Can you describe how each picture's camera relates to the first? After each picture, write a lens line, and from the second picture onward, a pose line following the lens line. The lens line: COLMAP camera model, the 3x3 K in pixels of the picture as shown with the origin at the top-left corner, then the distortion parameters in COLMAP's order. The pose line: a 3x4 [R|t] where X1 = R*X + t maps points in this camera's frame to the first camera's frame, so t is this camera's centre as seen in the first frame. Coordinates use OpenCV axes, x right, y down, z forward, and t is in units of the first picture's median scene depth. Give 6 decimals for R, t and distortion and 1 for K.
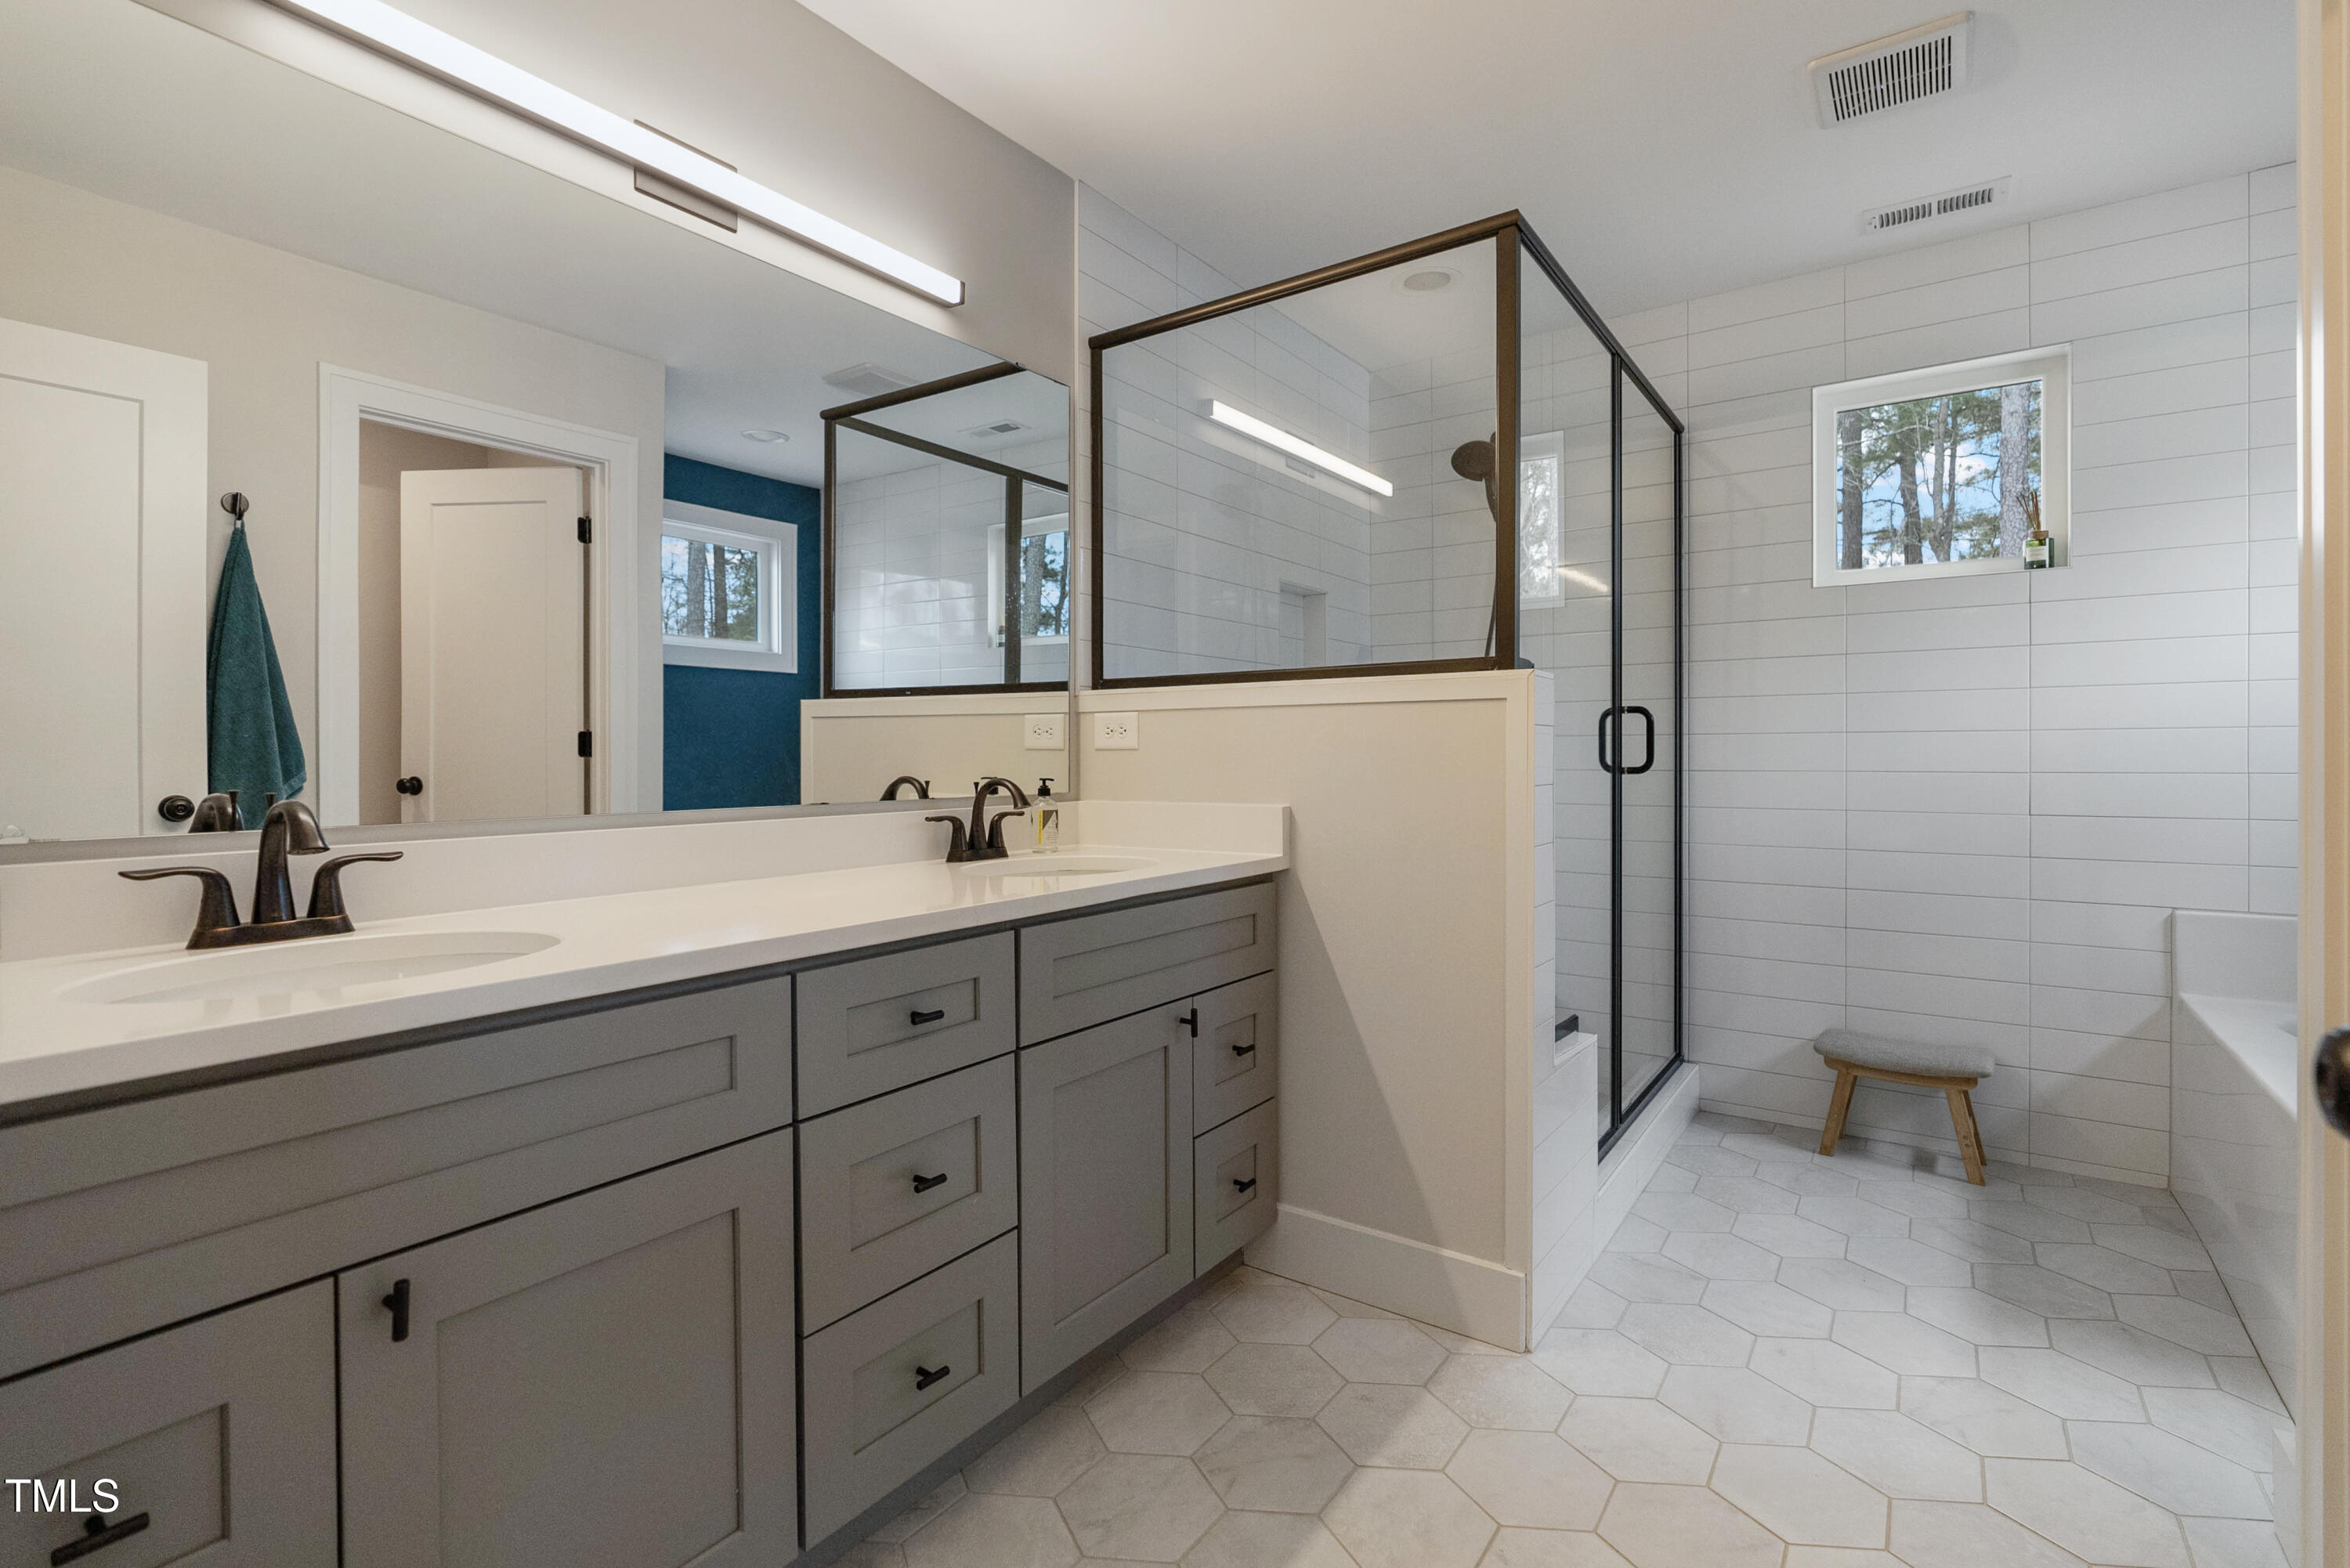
lens RADIAL K [[1082.4, 0, 1164.4], [0, 1082.4, 767.9], [0, 0, 1]] dist [-0.010517, 0.000863]
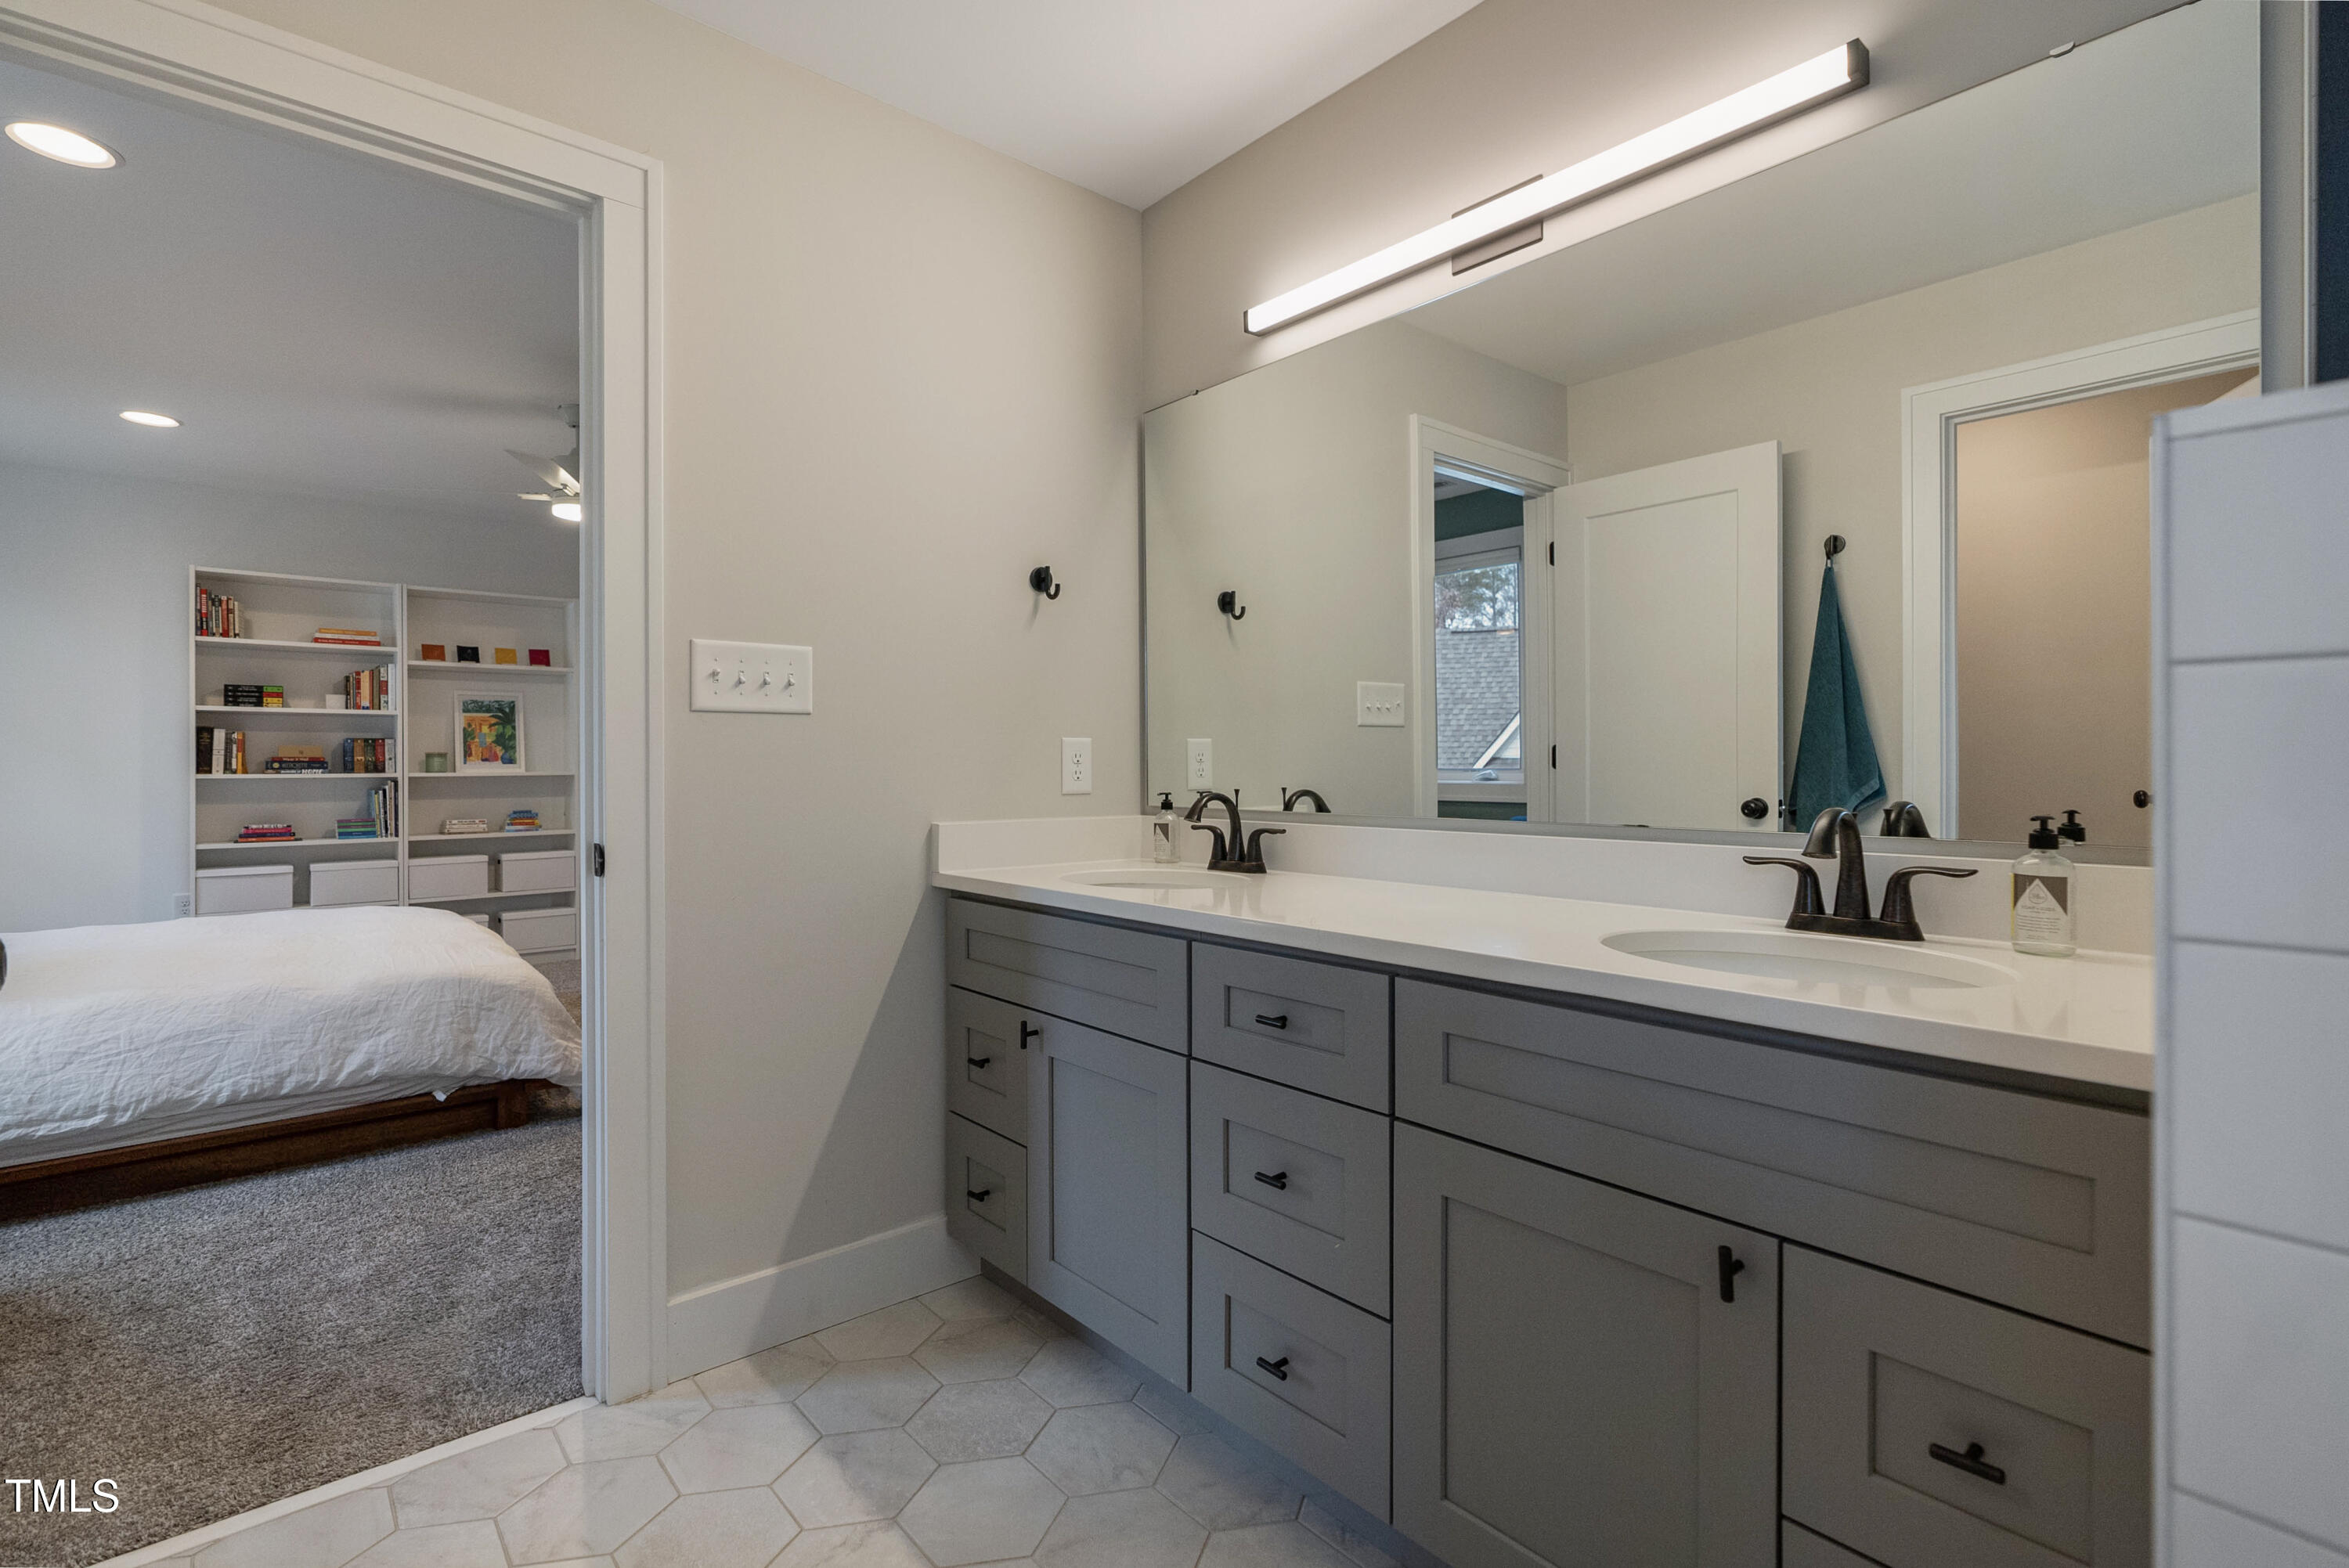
lens RADIAL K [[1081.9, 0, 1165.1], [0, 1081.9, 769.3], [0, 0, 1]] dist [-0.010517, 0.000863]
pose [[-0.243834, 0.005894, -0.969799, 0.706293], [-0.012524, 0.999879, 0.009225, -0.017776], [0.969736, 0.014395, -0.243731, 0.997189]]
